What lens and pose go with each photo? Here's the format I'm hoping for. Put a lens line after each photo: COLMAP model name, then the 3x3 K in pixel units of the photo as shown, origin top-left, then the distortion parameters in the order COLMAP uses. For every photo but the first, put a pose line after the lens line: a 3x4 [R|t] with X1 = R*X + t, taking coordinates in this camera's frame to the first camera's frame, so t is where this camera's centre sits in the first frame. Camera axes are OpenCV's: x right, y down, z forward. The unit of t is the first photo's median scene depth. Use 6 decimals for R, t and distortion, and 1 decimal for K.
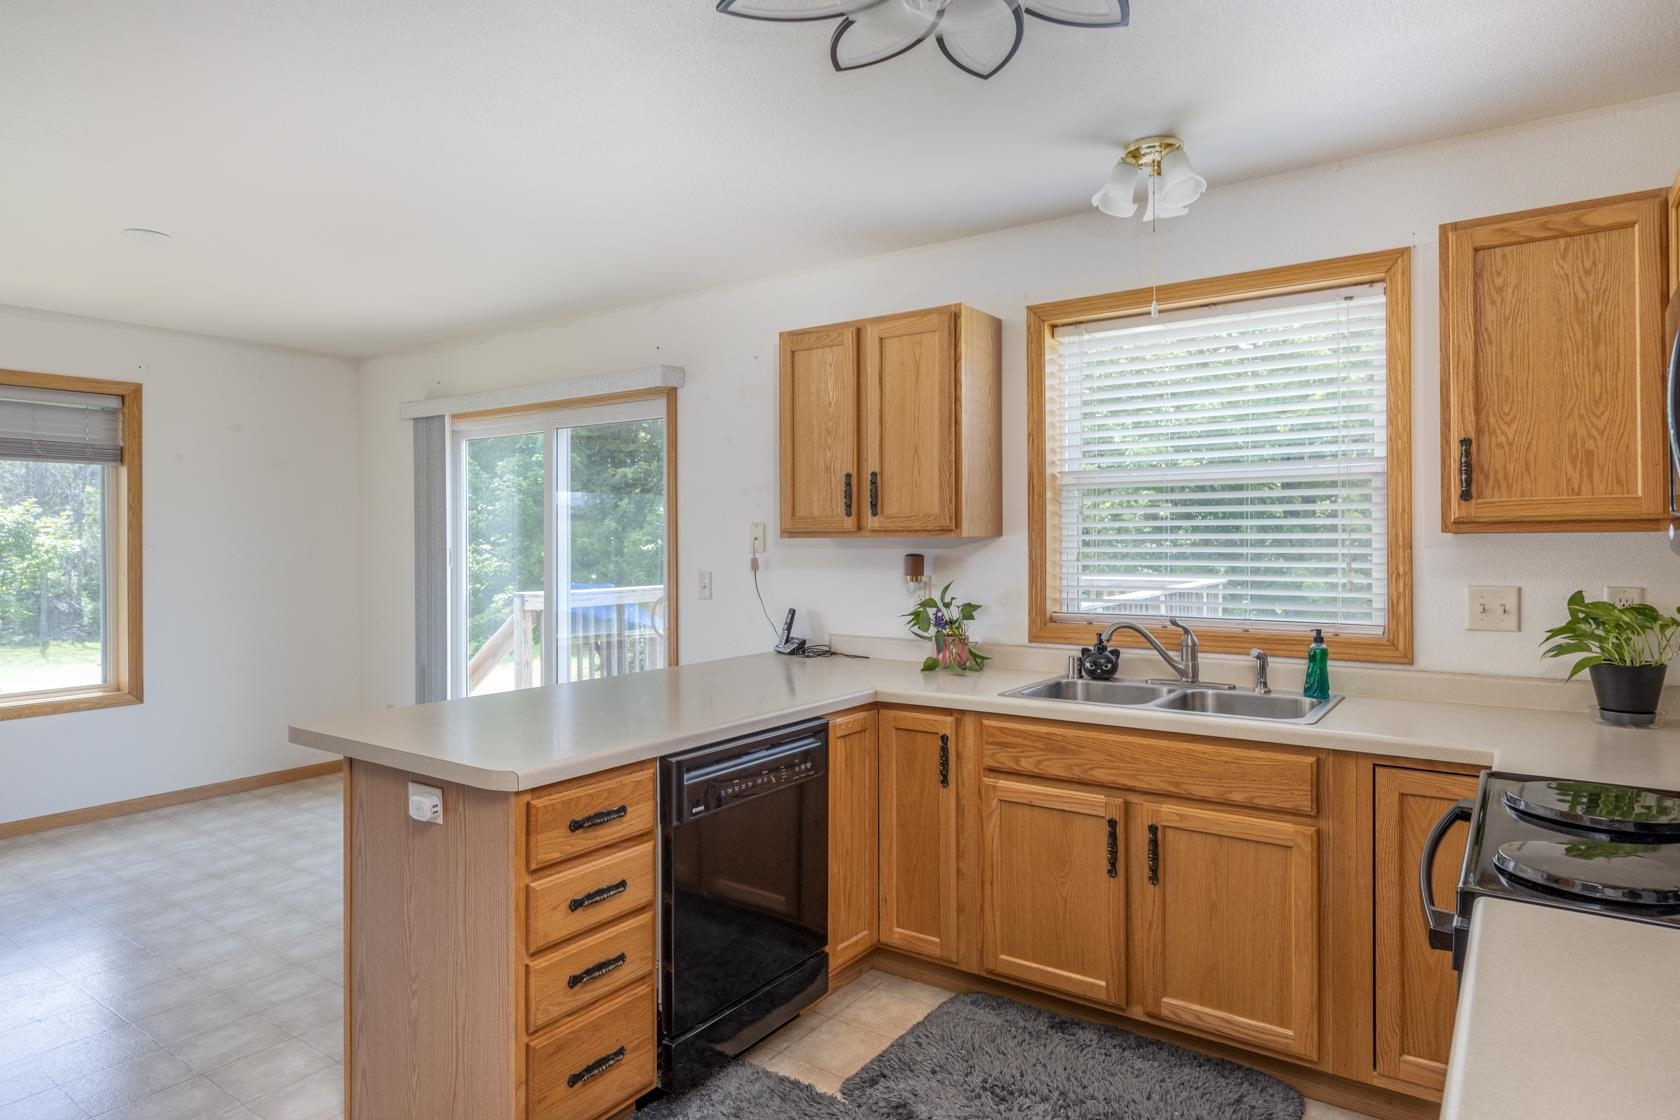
lens RADIAL K [[977.3, 0, 841.5], [0, 977.3, 549.5], [0, 0, 1]] dist [0.004128, -0.000578]
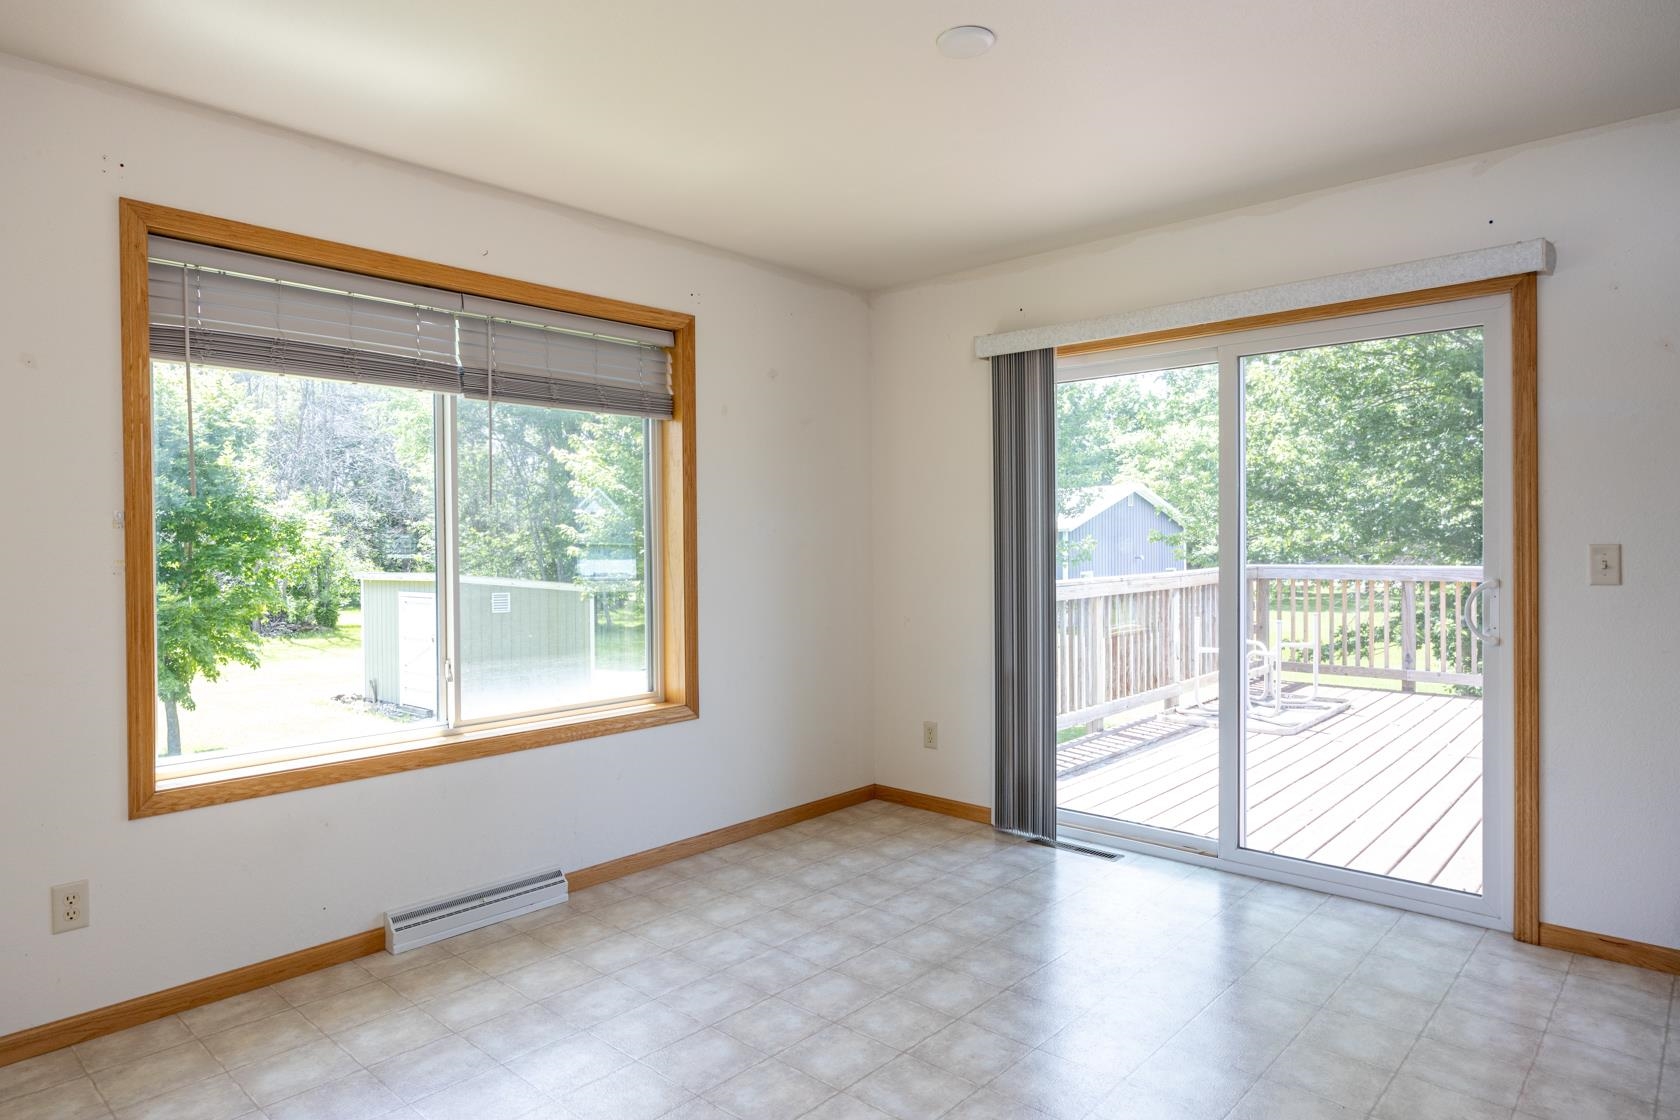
lens RADIAL K [[988.5, 0, 838.0], [0, 988.5, 559.3], [0, 0, 1]] dist [0.028267, 0.000960]
pose [[0.993239, -0.002678, -0.116059, -0.508442], [0.003383, 0.999977, 0.005880, 0.024063], [0.116040, -0.006232, 0.993225, 0.216372]]
